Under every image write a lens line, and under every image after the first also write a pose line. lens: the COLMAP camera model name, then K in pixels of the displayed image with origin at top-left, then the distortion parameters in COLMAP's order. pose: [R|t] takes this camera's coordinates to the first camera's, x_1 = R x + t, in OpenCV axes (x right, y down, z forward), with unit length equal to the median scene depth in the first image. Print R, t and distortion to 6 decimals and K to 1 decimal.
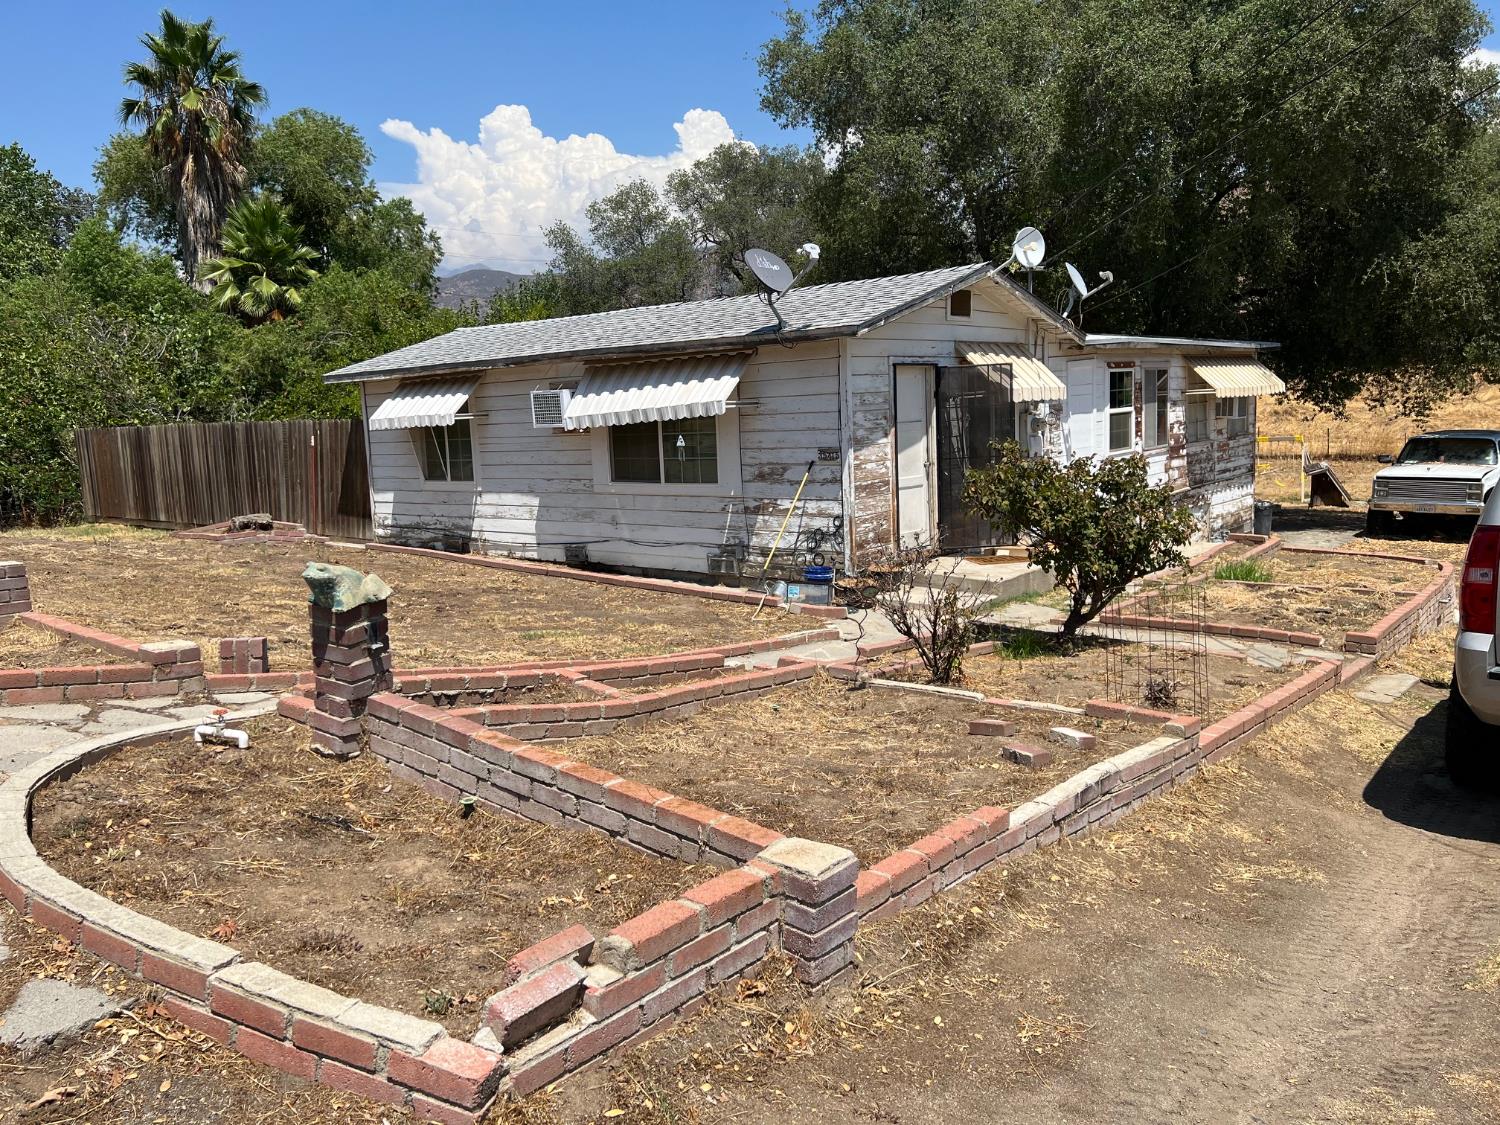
lens RADIAL K [[1129.1, 0, 744.4], [0, 1129.1, 538.6], [0, 0, 1]] dist [0.090536, -0.116452]
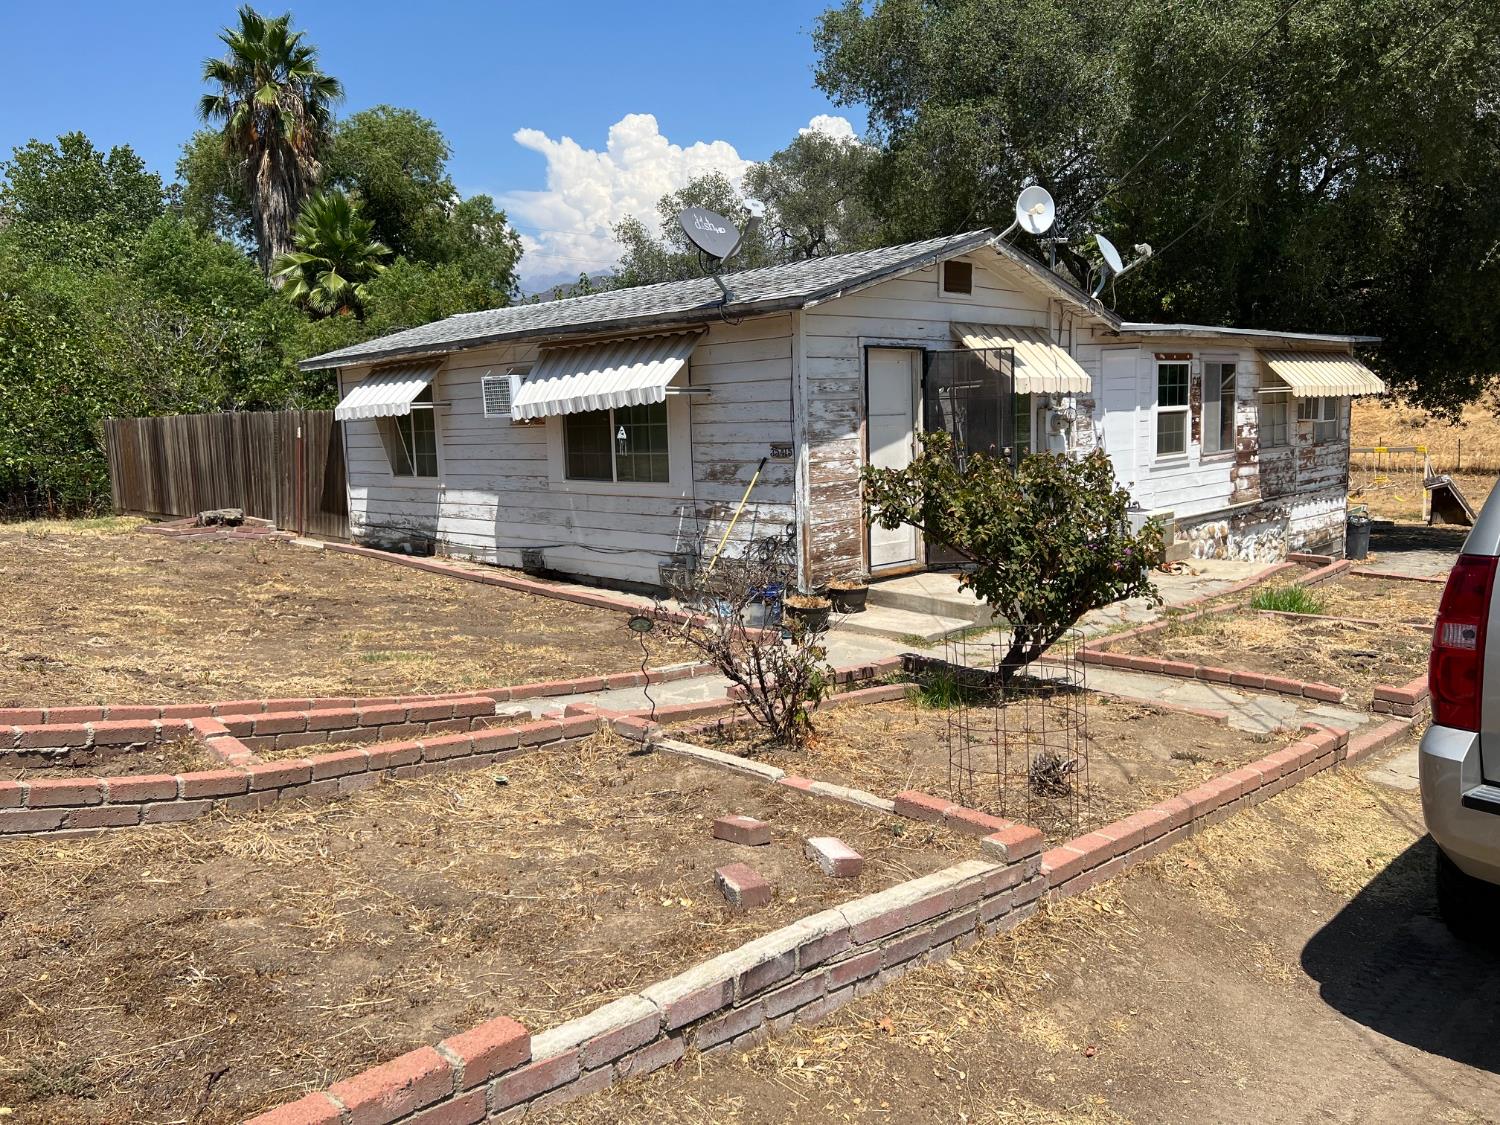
lens RADIAL K [[1132.5, 0, 751.2], [0, 1132.5, 547.6], [0, 0, 1]] dist [0.077219, -0.093922]
pose [[0.995525, 0.022518, -0.091781, 0.107187], [-0.022288, 0.999745, 0.003525, -0.003009], [0.091837, -0.001464, 0.995773, 0.118376]]
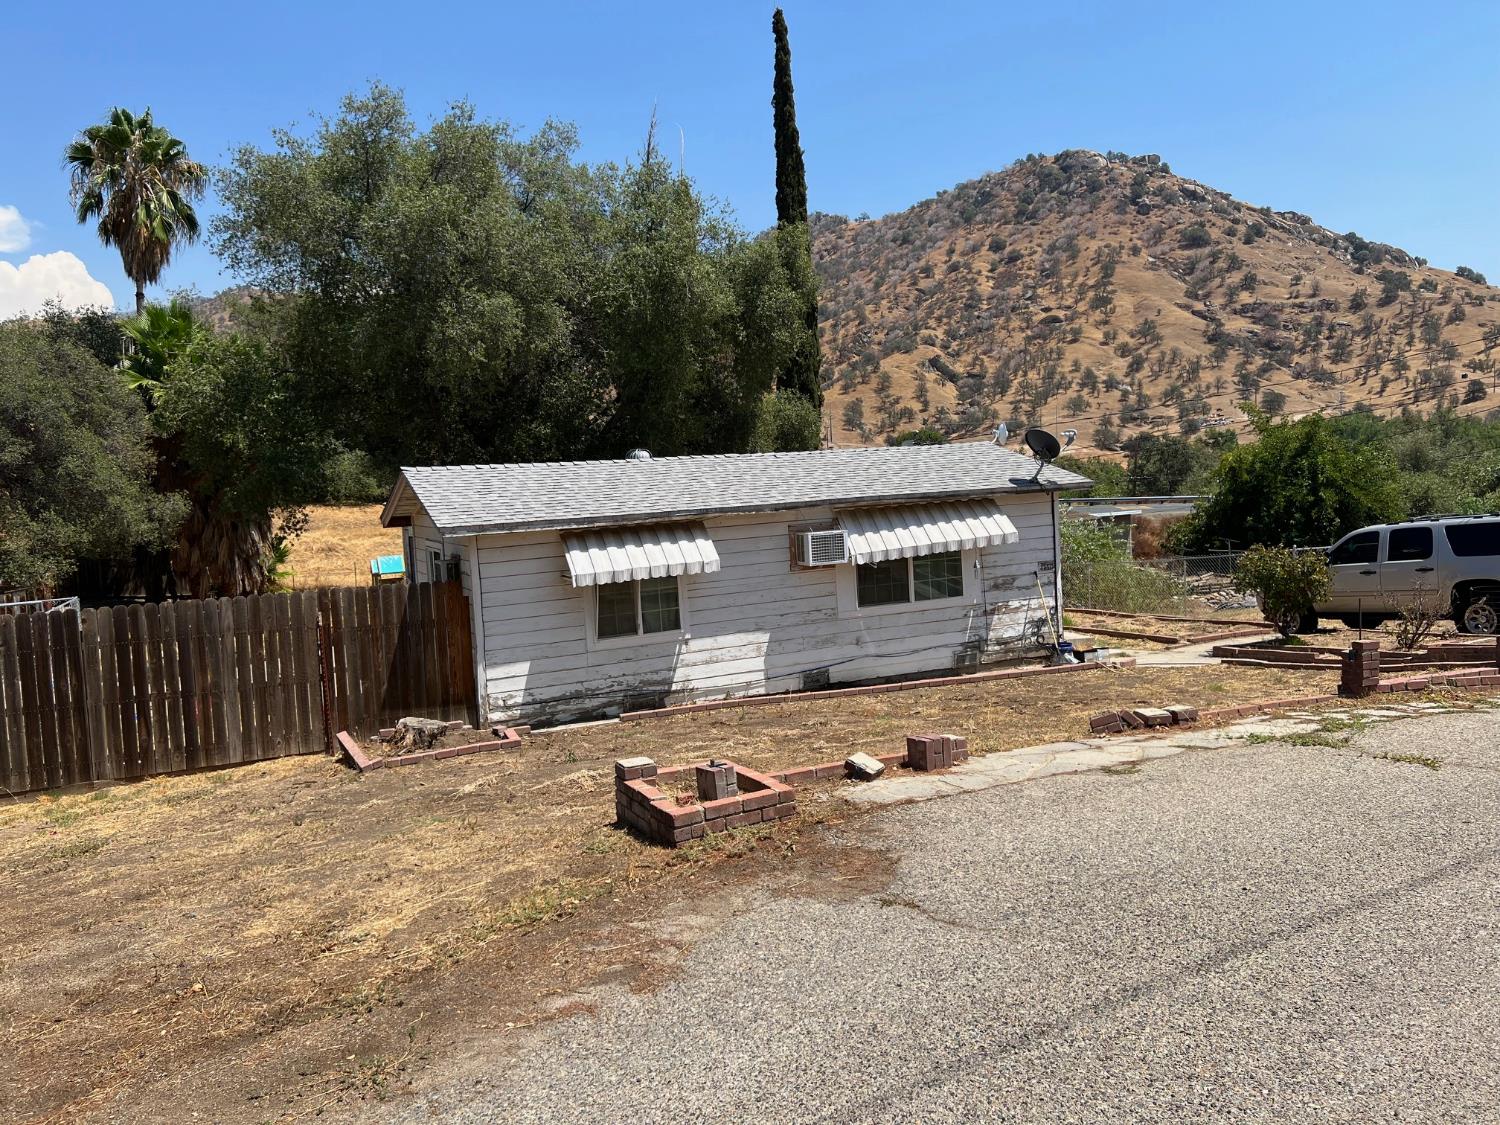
lens RADIAL K [[1132.5, 0, 751.2], [0, 1132.5, 547.6], [0, 0, 1]] dist [0.077219, -0.093922]
pose [[0.419390, -0.036626, 0.907067, -1.172732], [0.142238, 0.989496, -0.025811, -0.093632], [-0.896594, 0.139845, 0.420195, 0.581495]]
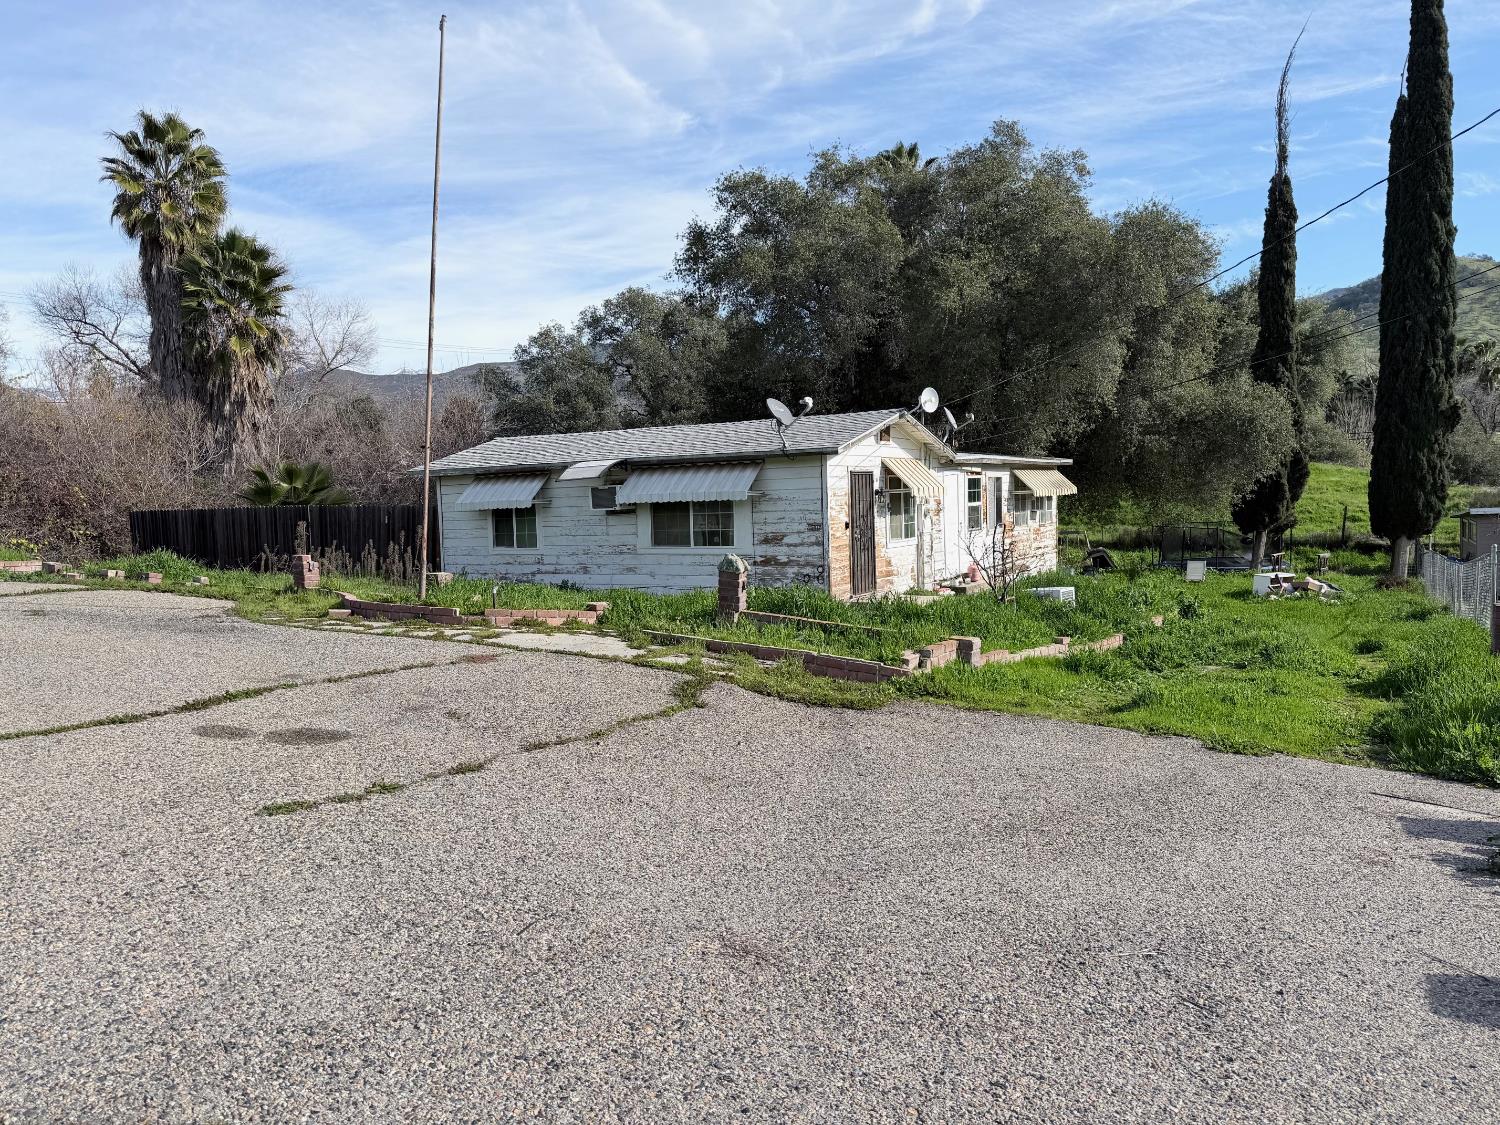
lens RADIAL K [[1051.5, 0, 750.0], [0, 1051.5, 562.5], [0, 0, 1]] dist [0.075122, -0.085241]
pose [[0.988484, 0.004337, 0.151265, -0.191459], [0.004799, 0.998188, -0.059982, 0.051201], [-0.151251, 0.060017, 0.986672, -0.351606]]
